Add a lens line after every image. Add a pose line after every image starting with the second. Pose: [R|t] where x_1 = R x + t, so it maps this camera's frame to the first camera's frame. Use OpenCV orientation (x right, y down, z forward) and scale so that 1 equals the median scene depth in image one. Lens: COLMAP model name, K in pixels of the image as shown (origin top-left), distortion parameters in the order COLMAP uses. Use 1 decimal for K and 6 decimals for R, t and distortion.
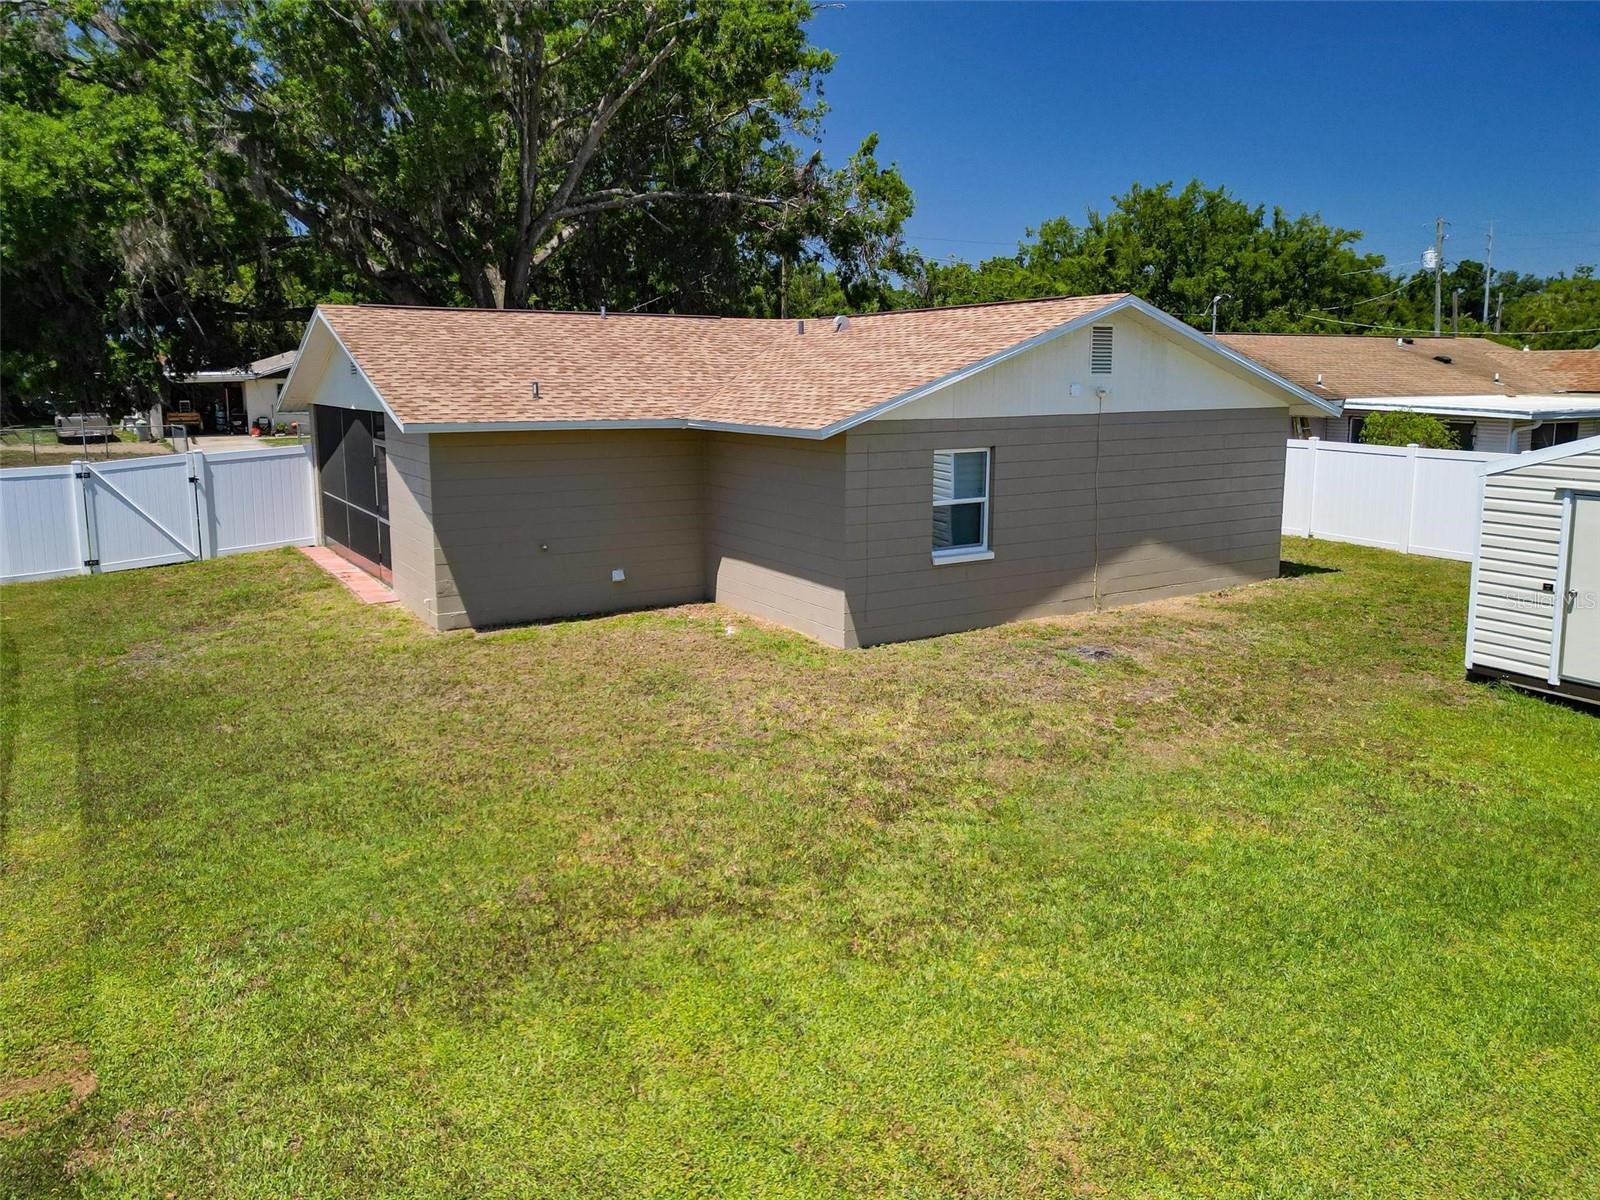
lens RADIAL K [[1136.6, 0, 800.1], [0, 1136.6, 522.4], [0, 0, 1]] dist [0.032934, -0.001598]
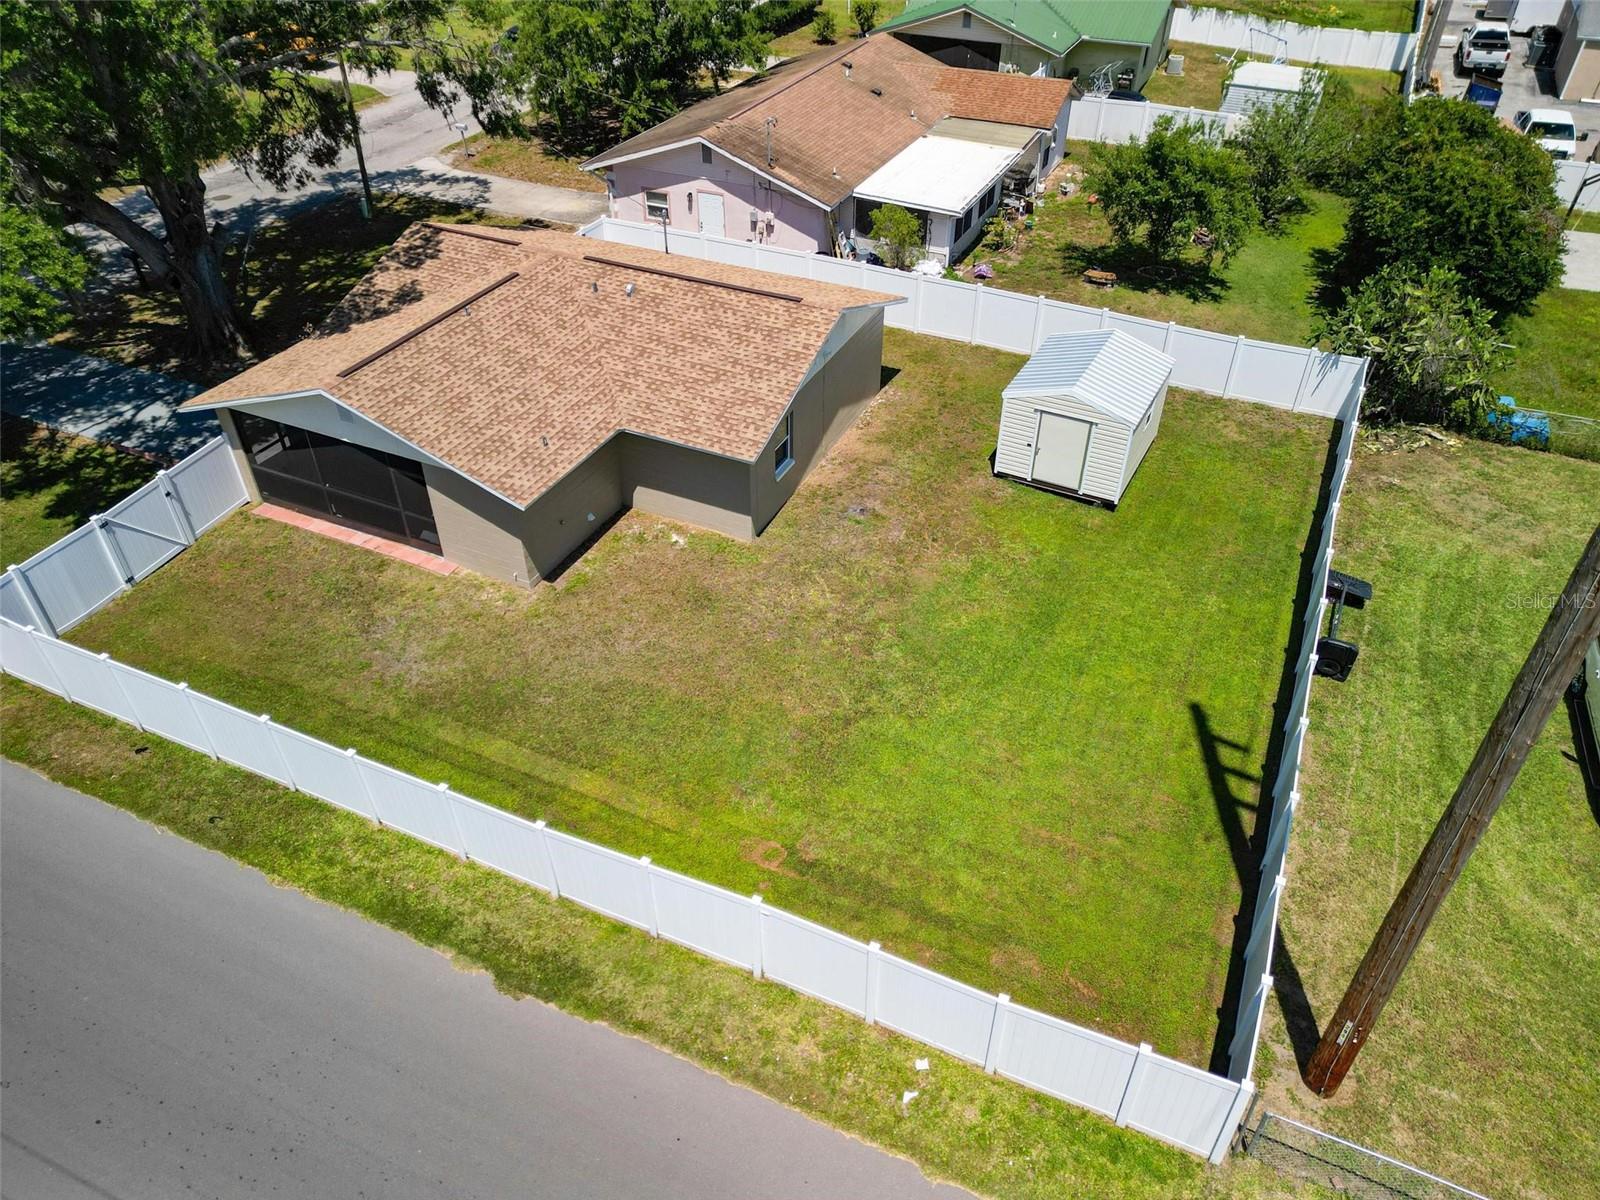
lens RADIAL K [[1120.4, 0, 800.0], [0, 1120.4, 600.0], [0, 0, 1]] dist [0.001835, -0.003900]
pose [[0.840985, -0.324962, 0.432602, -0.722090], [0.061838, 0.852035, 0.519819, -0.762639], [-0.537514, -0.410409, 0.736644, -0.492742]]
